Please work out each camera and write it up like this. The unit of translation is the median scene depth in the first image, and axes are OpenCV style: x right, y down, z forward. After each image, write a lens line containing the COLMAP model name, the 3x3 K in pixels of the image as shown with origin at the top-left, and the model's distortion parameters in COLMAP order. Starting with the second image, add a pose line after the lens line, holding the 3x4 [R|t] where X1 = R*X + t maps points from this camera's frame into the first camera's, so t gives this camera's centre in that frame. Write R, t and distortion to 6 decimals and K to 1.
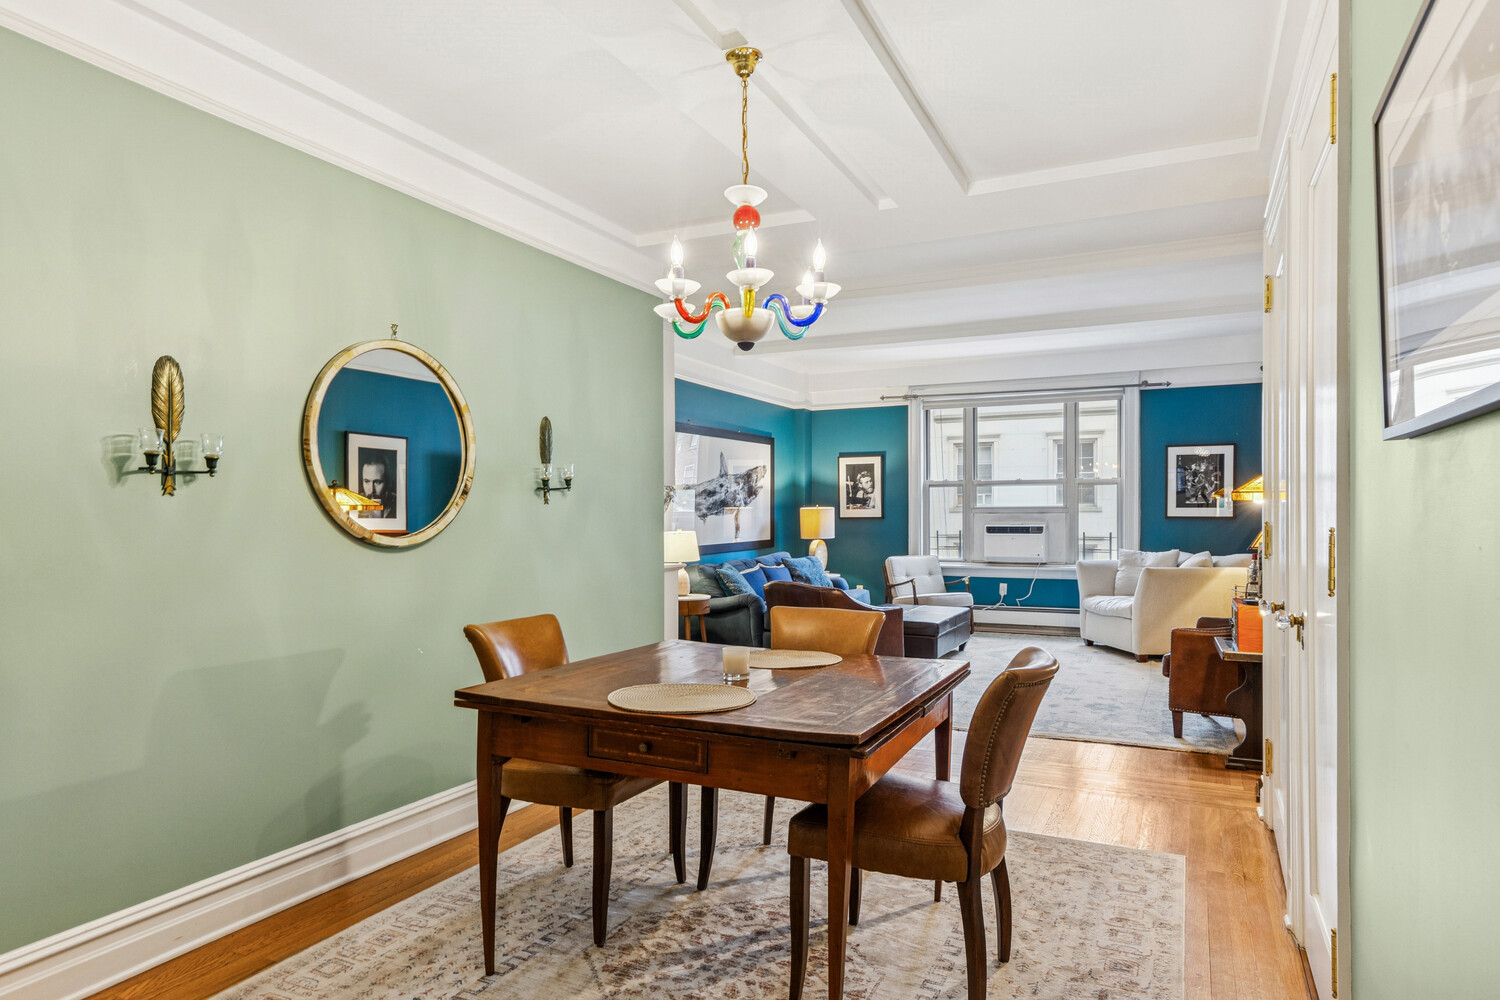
lens RADIAL K [[915.0, 0, 750.0], [0, 915.0, 500.0], [0, 0, 1]] dist [-0.000133, -0.000082]
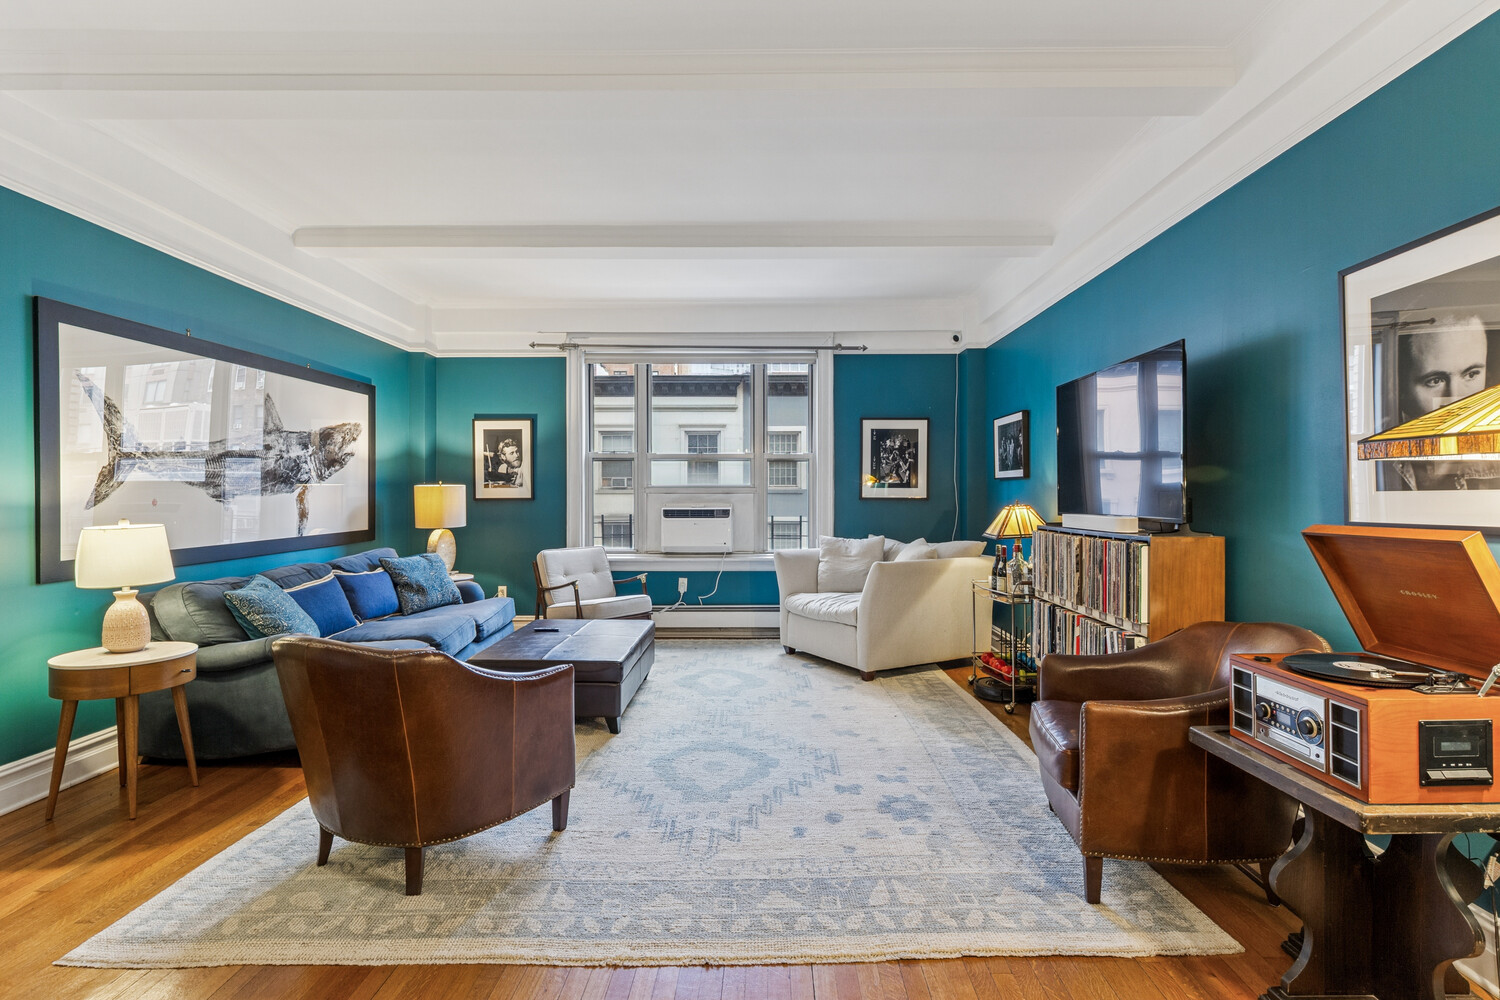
lens RADIAL K [[744.1, 0, 750.0], [0, 744.1, 500.0], [0, 0, 1]] dist [0.001033, -0.000038]
pose [[0.909080, -0.000599, 0.416620, 0.052261], [-0.008151, 0.999782, 0.019223, 0.007081], [-0.416541, -0.020871, 0.908877, 0.369388]]
